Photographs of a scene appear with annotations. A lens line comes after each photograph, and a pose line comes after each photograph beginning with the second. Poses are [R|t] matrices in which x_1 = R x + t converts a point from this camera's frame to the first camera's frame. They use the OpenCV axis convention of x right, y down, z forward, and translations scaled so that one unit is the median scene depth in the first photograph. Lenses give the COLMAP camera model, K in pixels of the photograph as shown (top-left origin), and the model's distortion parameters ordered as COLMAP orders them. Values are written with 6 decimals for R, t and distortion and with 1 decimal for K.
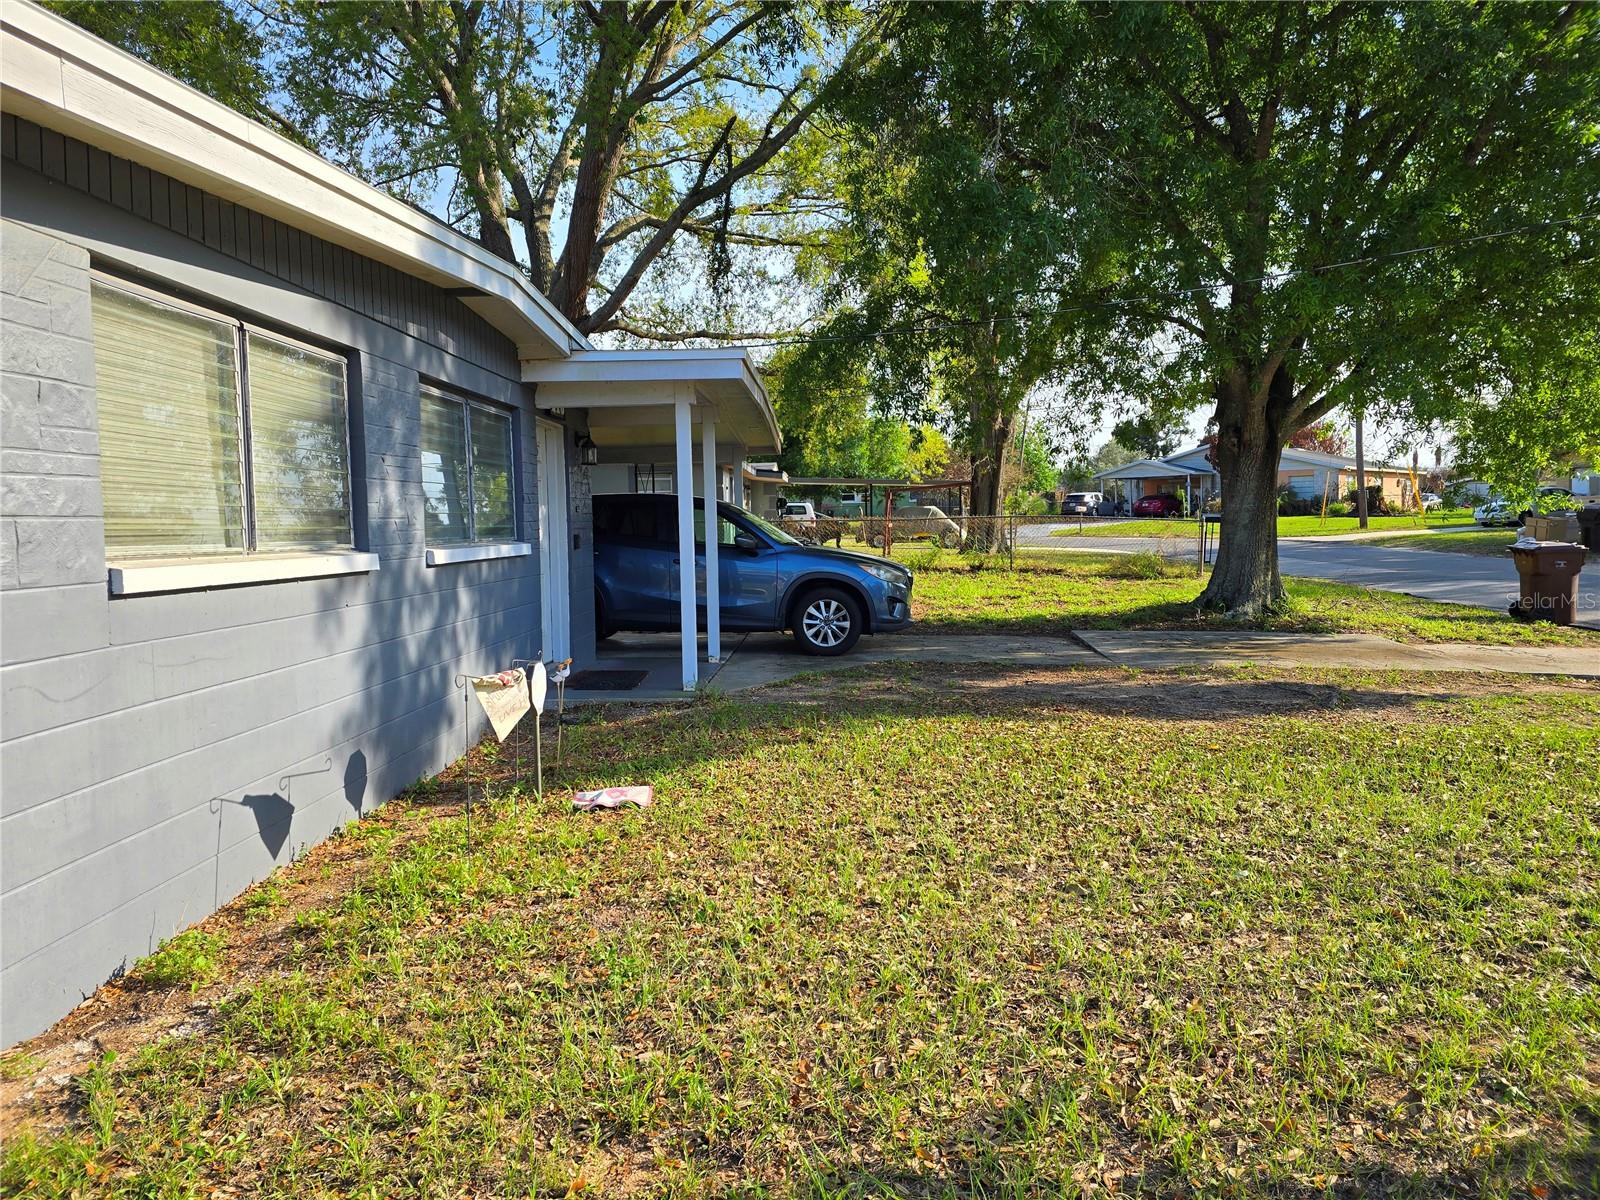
lens RADIAL K [[1068.2, 0, 788.5], [0, 1068.2, 595.1], [0, 0, 1]] dist [0.078543, -0.073160]
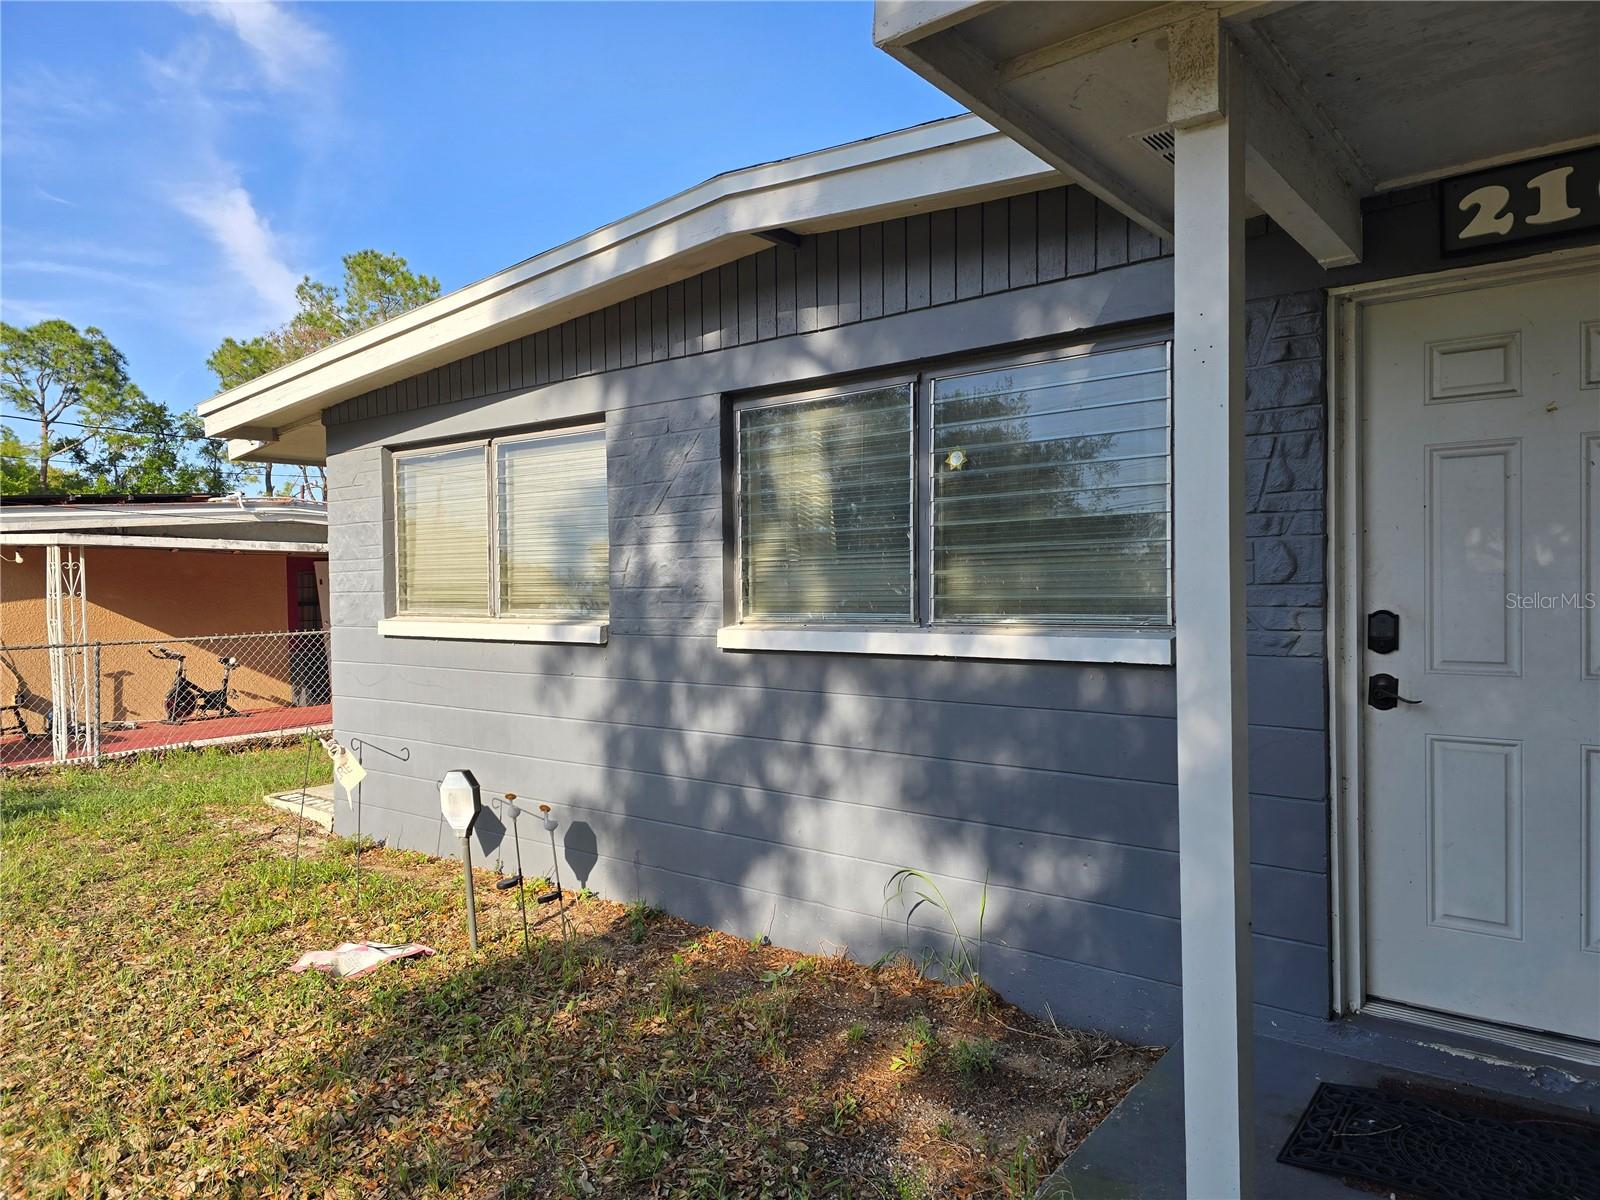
lens RADIAL K [[1068.2, 0, 788.5], [0, 1068.2, 595.1], [0, 0, 1]] dist [0.078543, -0.073160]
pose [[-0.595242, 0.037158, -0.802687, 0.420740], [-0.025721, 0.997537, 0.065251, -0.204301], [0.803135, 0.059486, -0.592820, 2.657031]]
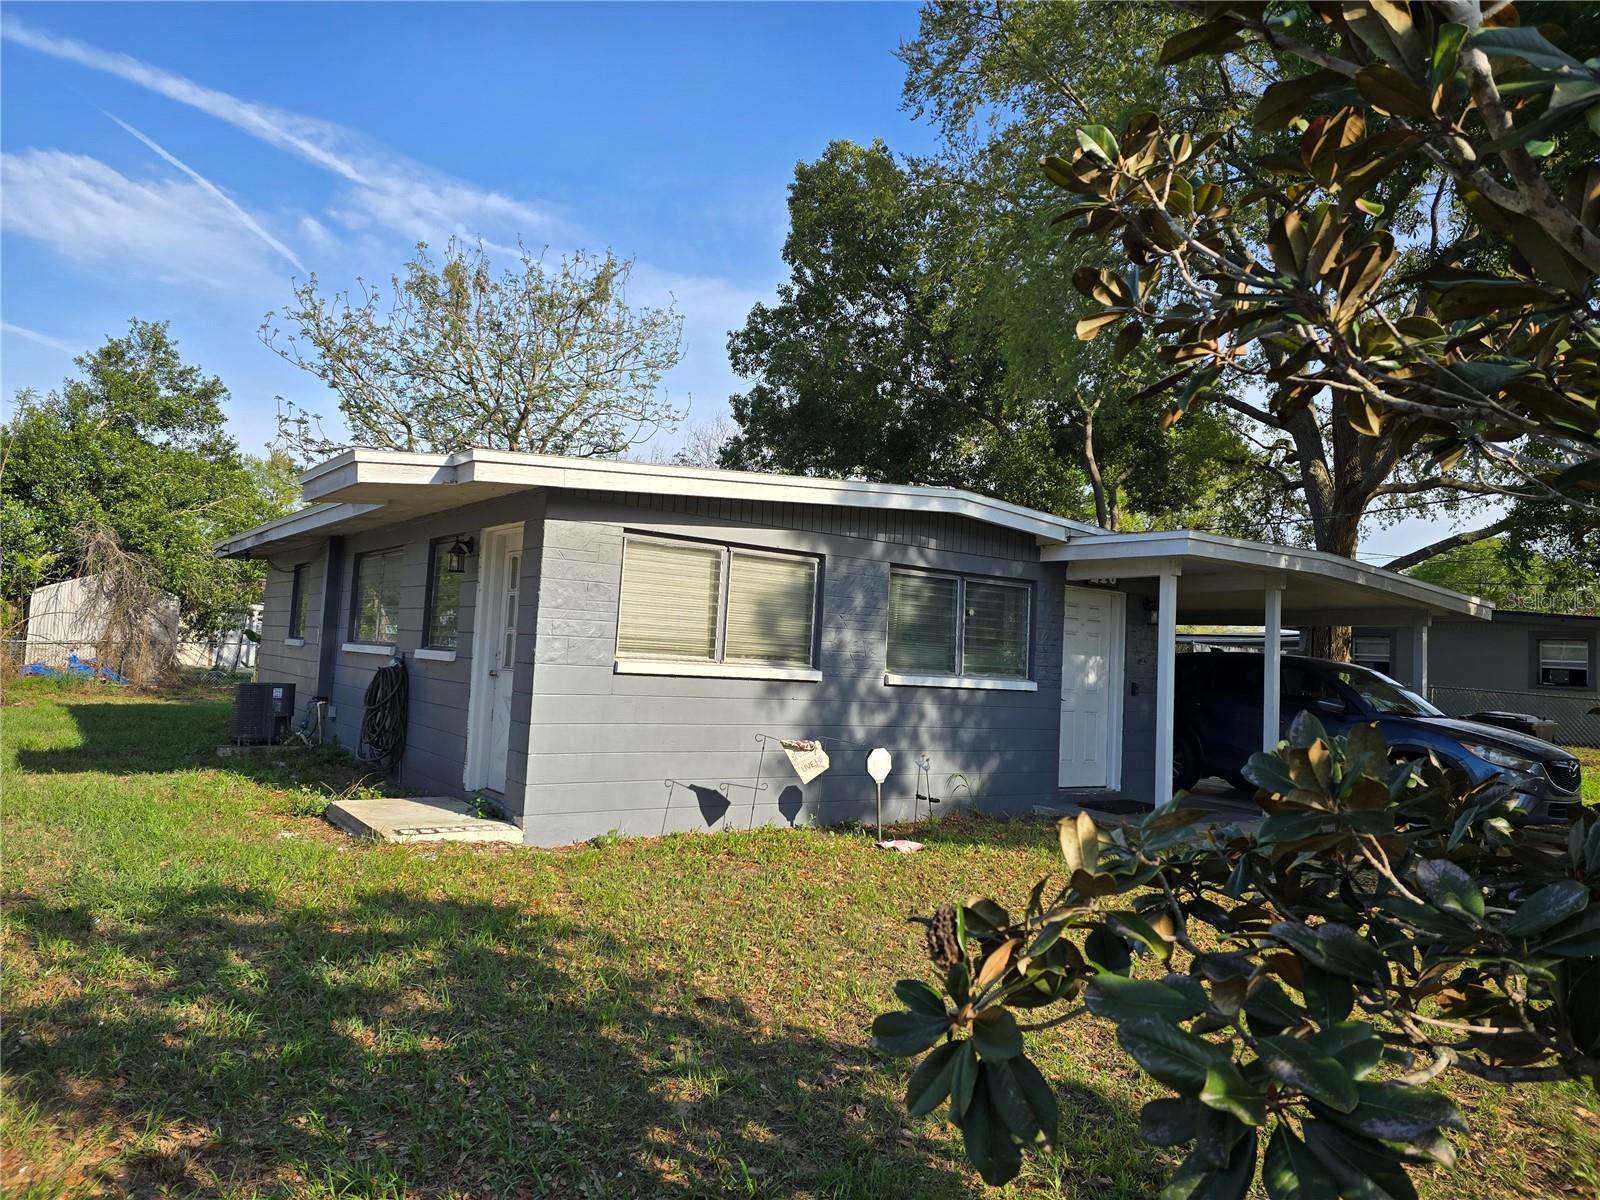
lens RADIAL K [[1069.1, 0, 803.2], [0, 1069.1, 577.4], [0, 0, 1]] dist [0.075725, -0.073377]
pose [[0.616725, -0.006961, -0.787148, 1.457157], [-0.118974, 0.987649, -0.101950, -0.016014], [0.778136, 0.156526, 0.608280, -0.109187]]
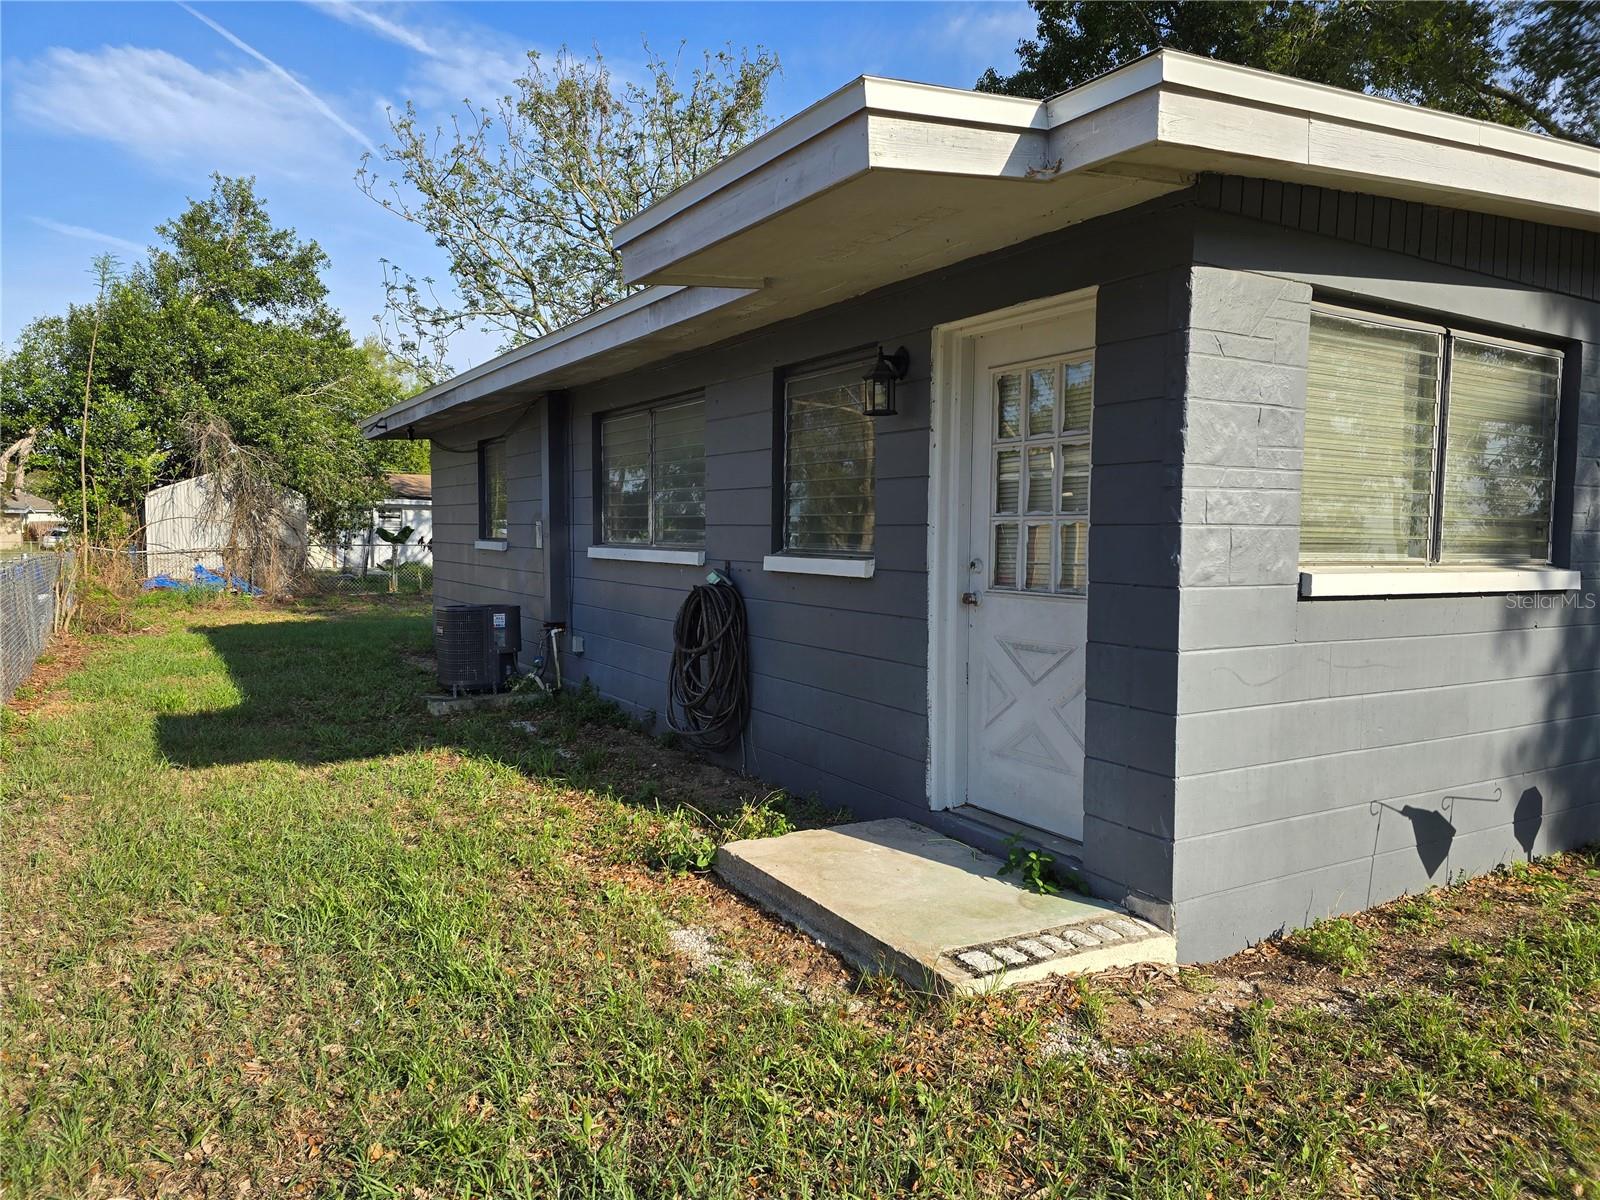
lens RADIAL K [[1068.2, 0, 788.5], [0, 1068.2, 595.1], [0, 0, 1]] dist [0.078543, -0.073160]
pose [[0.549814, 0.074421, -0.831965, 0.008899], [-0.078865, 0.996199, 0.036994, -0.001289], [0.831556, 0.045273, 0.553593, -0.044632]]
